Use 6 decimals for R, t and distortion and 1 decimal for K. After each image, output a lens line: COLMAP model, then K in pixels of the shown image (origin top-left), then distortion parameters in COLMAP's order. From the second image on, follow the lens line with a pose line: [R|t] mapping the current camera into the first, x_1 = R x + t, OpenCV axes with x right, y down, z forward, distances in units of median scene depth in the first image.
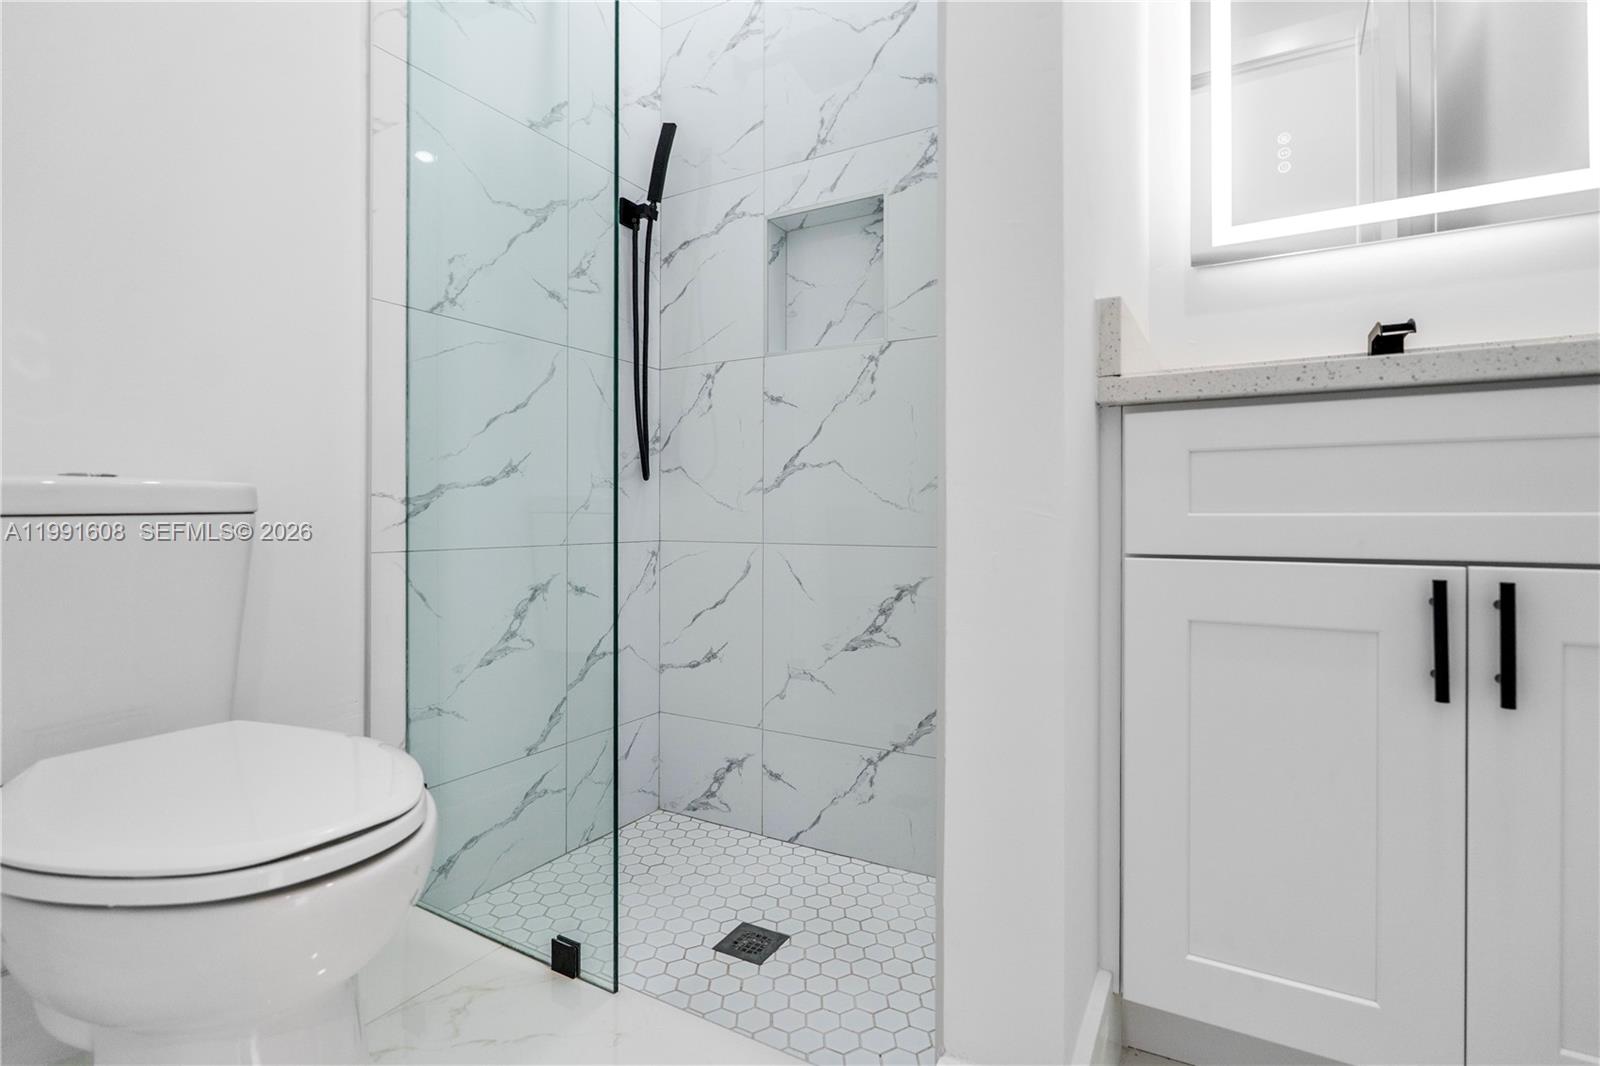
lens RADIAL K [[767.6, 0, 803.2], [0, 767.6, 516.3], [0, 0, 1]] dist [-0.002060, -0.000088]
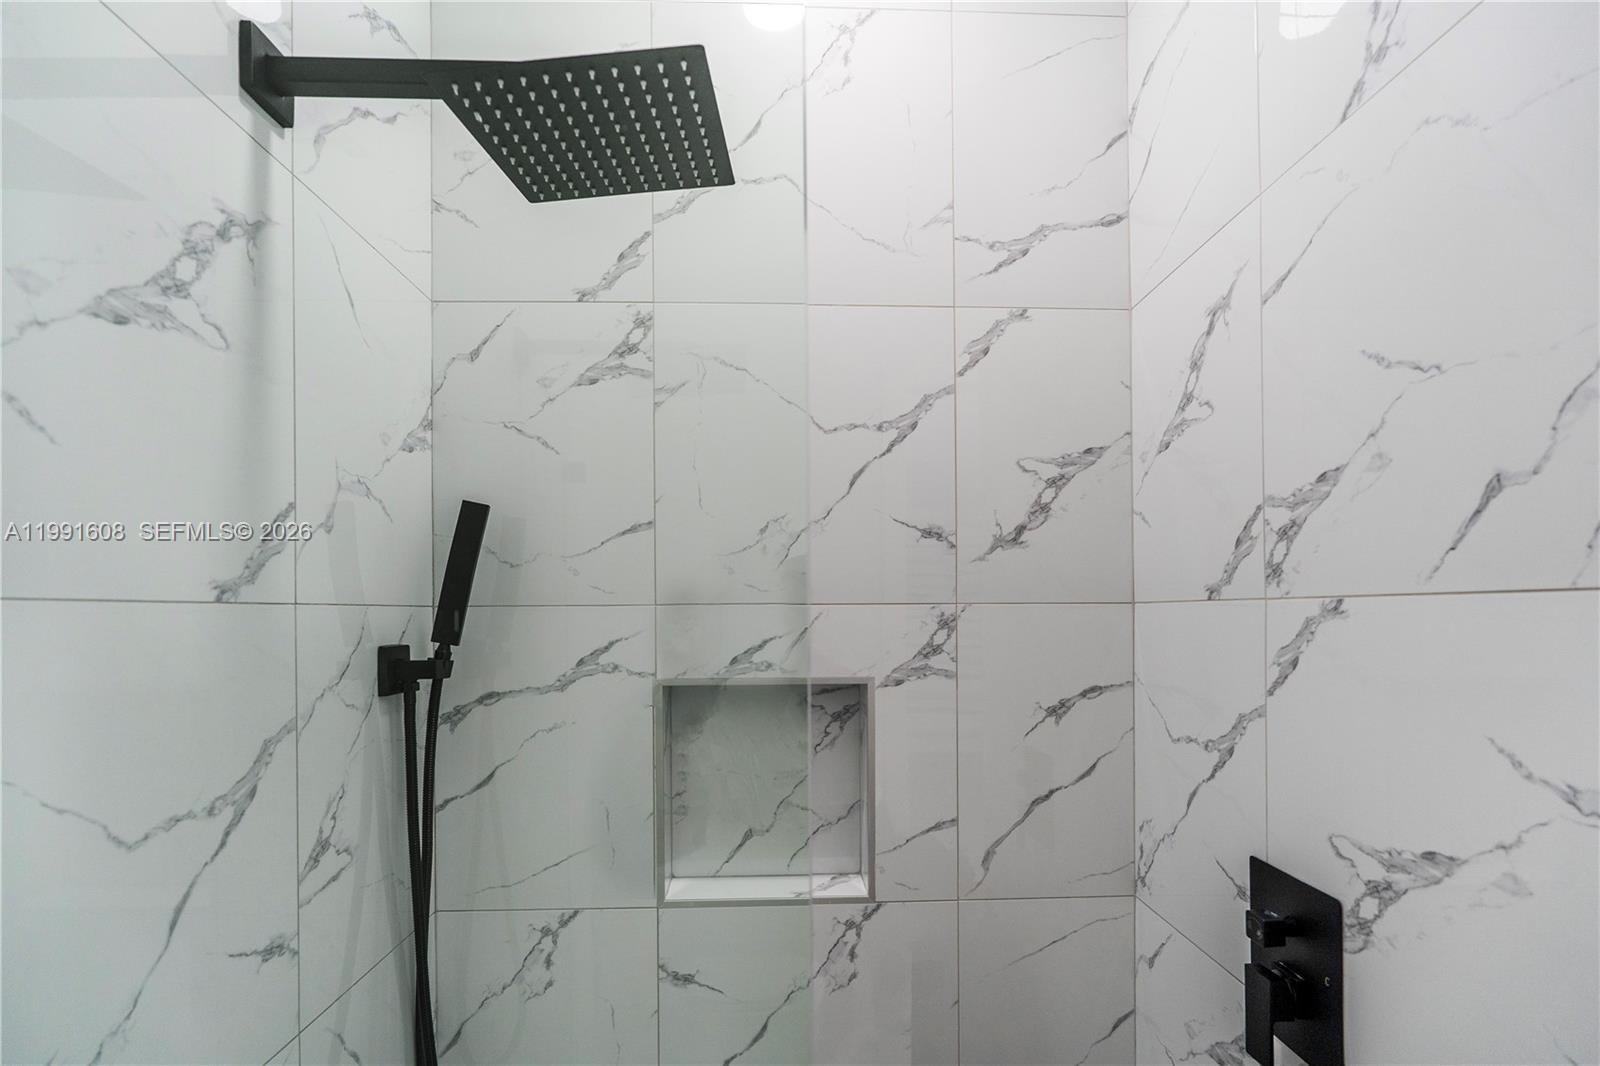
lens RADIAL K [[744.5, 0, 799.5], [0, 744.5, 614.3], [0, 0, 1]] dist [-0.002848, 0.000072]
pose [[0.847008, -0.008954, 0.531506, -0.273599], [0.007807, 0.999960, 0.004405, -0.449989], [-0.531524, 0.000419, 0.847043, 0.440327]]
